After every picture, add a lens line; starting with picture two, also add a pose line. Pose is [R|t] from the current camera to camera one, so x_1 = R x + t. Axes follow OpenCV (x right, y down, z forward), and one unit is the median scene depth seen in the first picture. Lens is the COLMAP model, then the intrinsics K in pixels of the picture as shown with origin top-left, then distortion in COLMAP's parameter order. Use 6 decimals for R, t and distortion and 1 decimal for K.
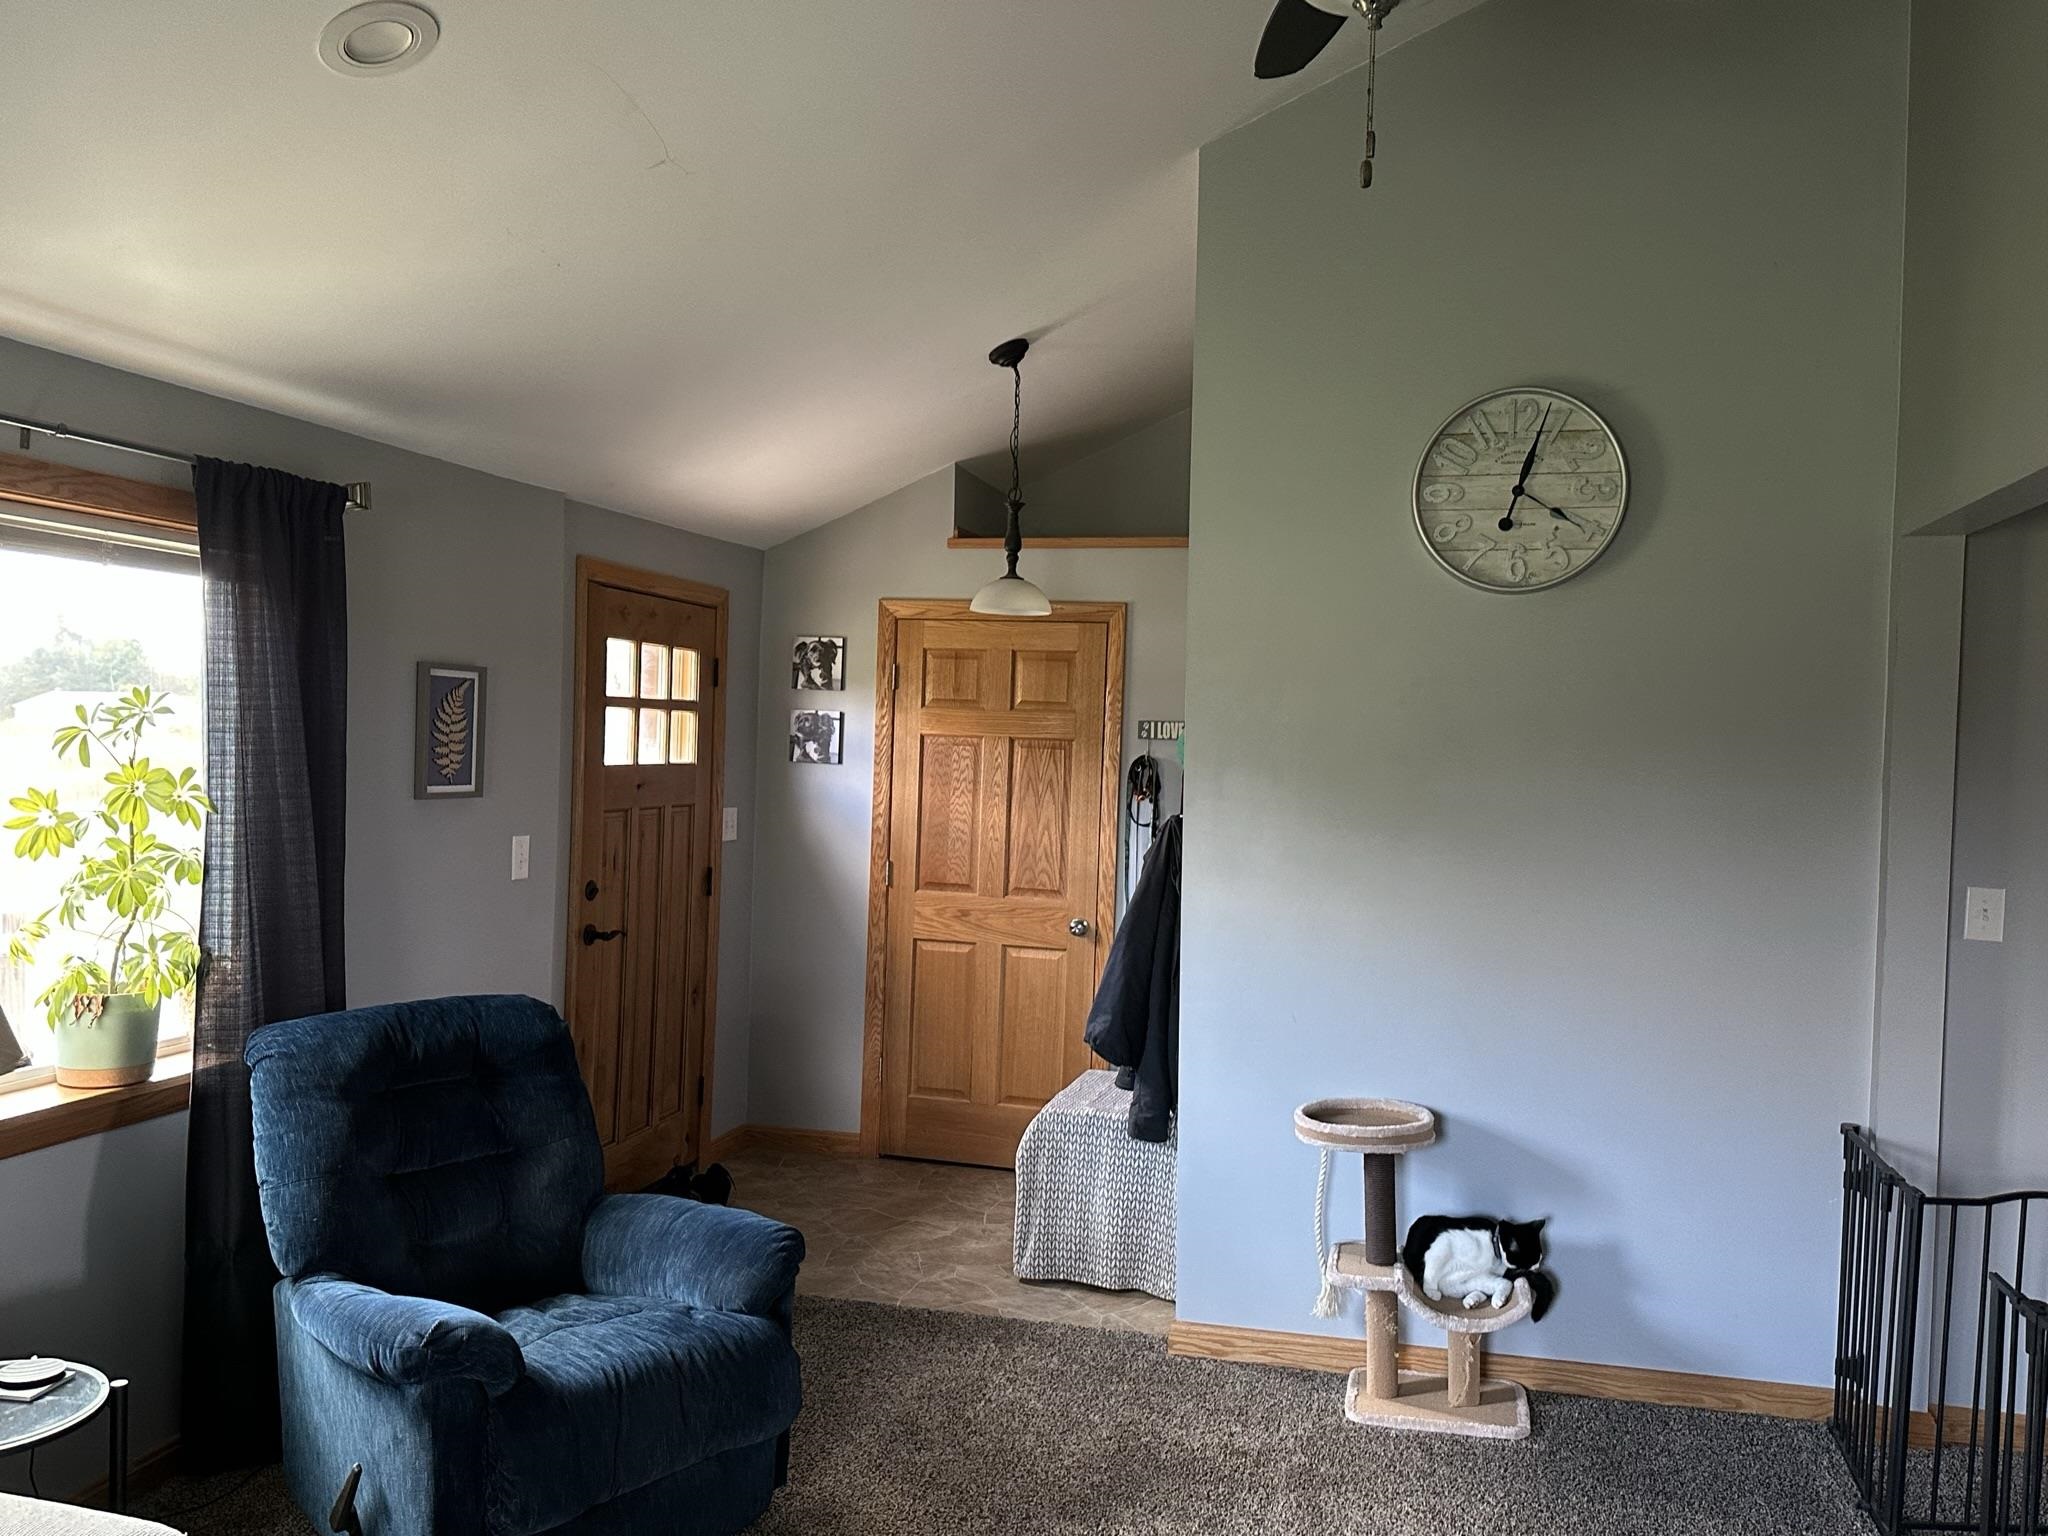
lens RADIAL K [[1669.1, 0, 1028.9], [0, 1669.1, 774.9], [0, 0, 1]] dist [0.028652, -0.058867]
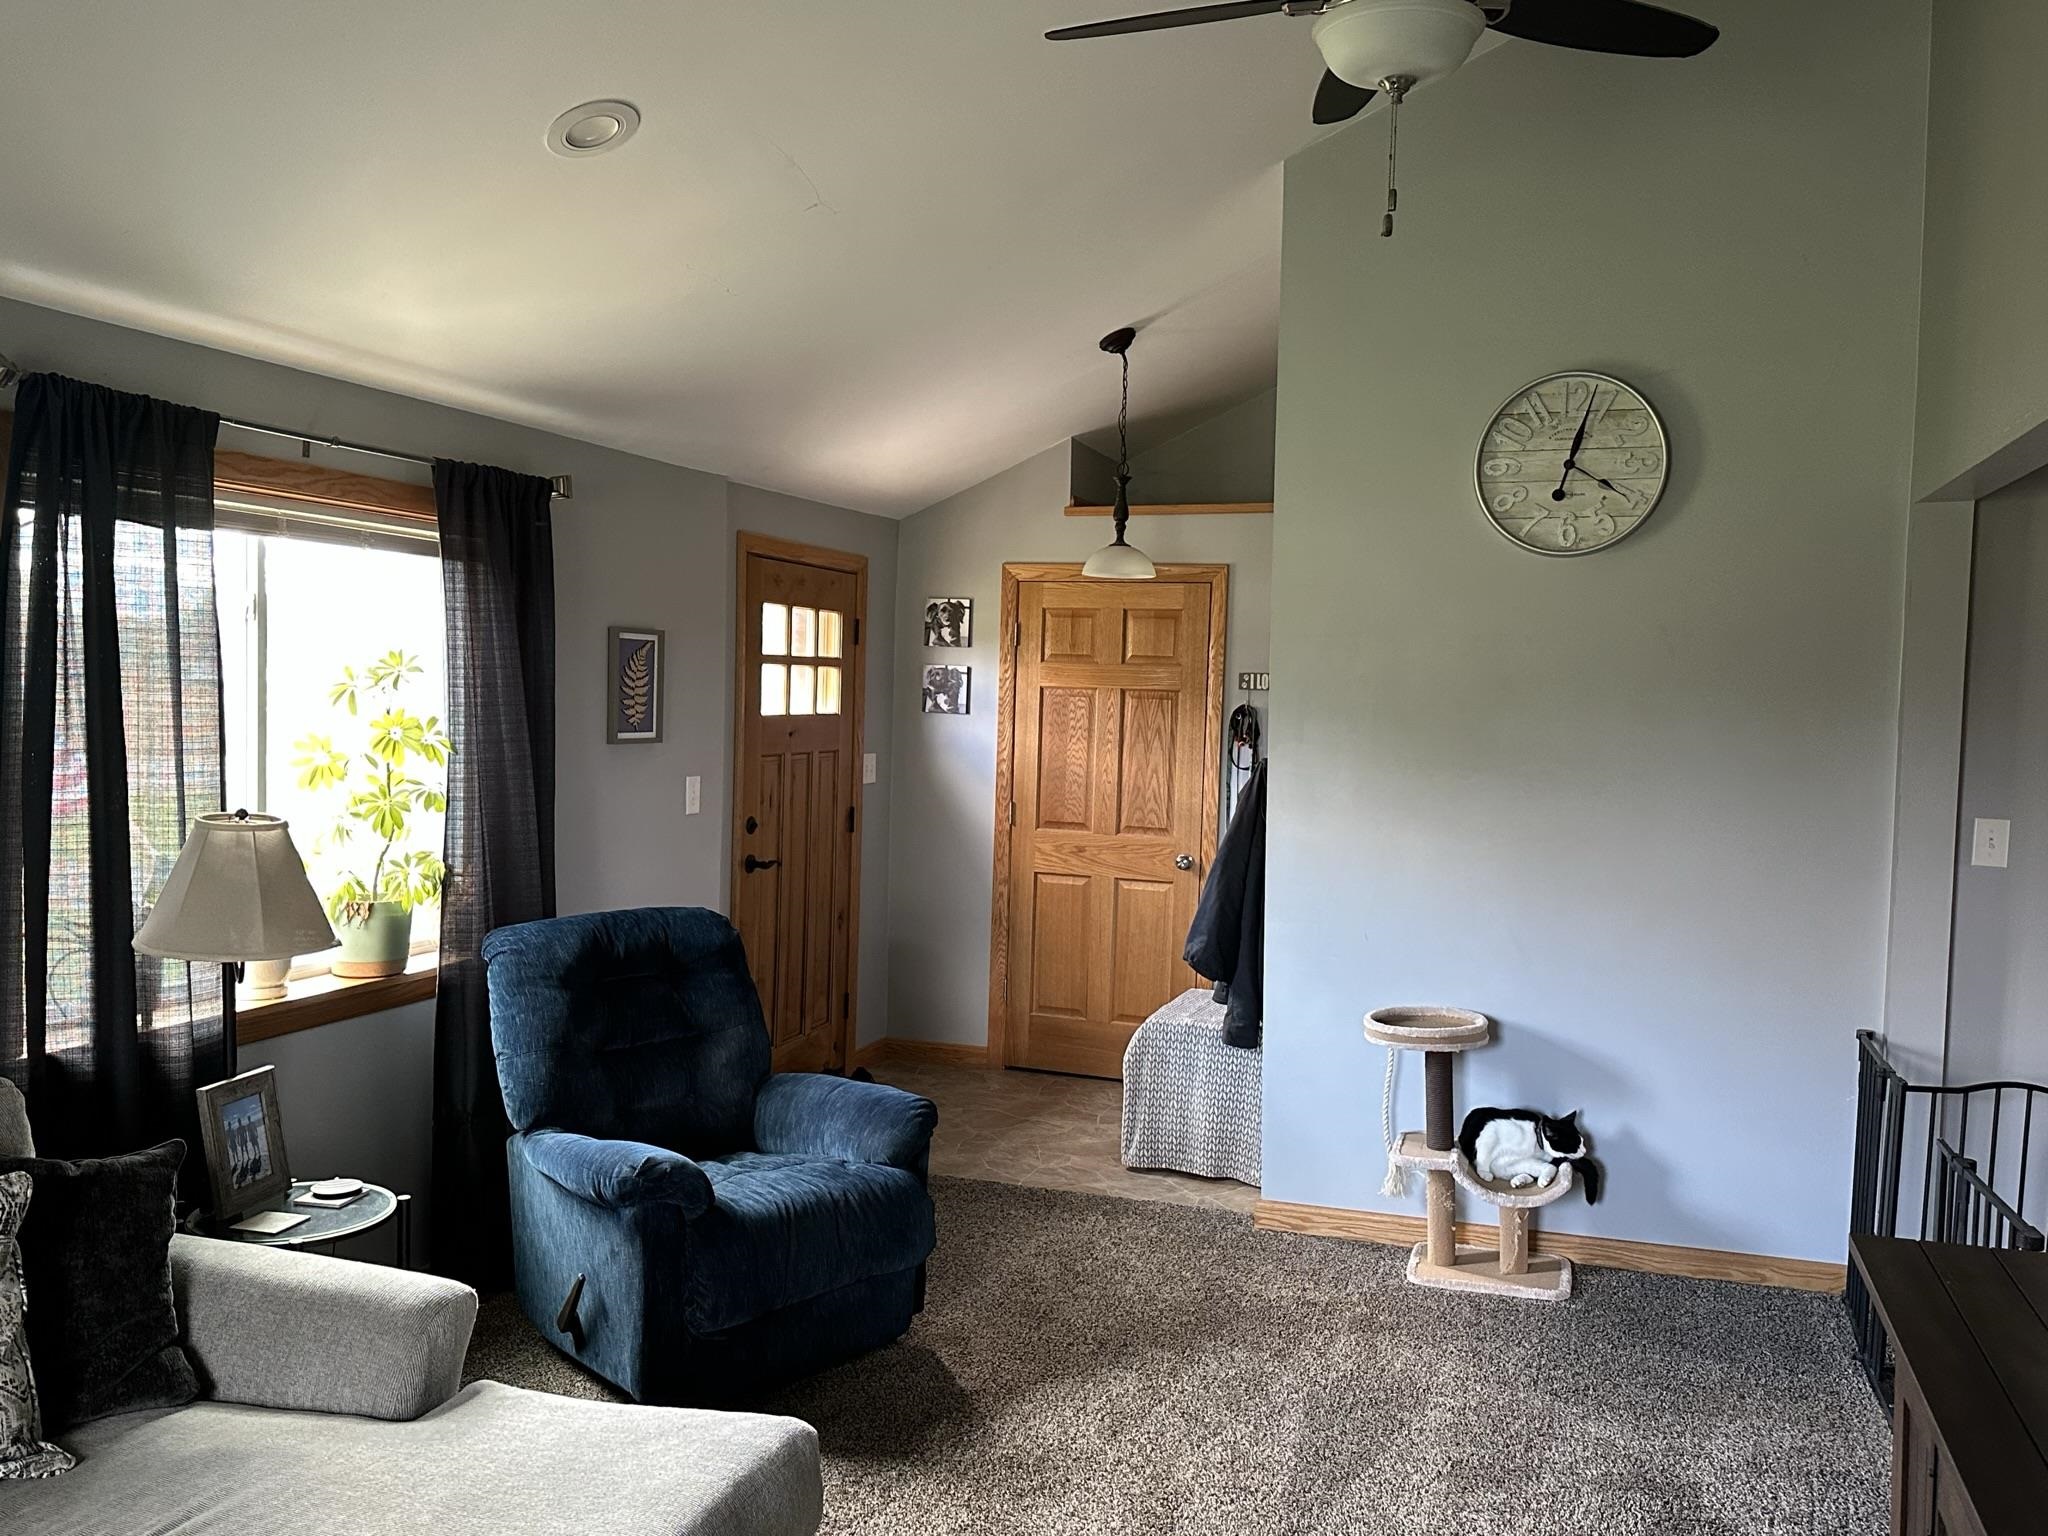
lens RADIAL K [[1669.1, 0, 1024.7], [0, 1669.1, 775.3], [0, 0, 1]] dist [0.028652, -0.058867]
pose [[0.996702, -0.001187, -0.081146, 0.021787], [0.003463, 0.999604, 0.027916, 0.005119], [0.081080, -0.028105, 0.996311, -0.153775]]
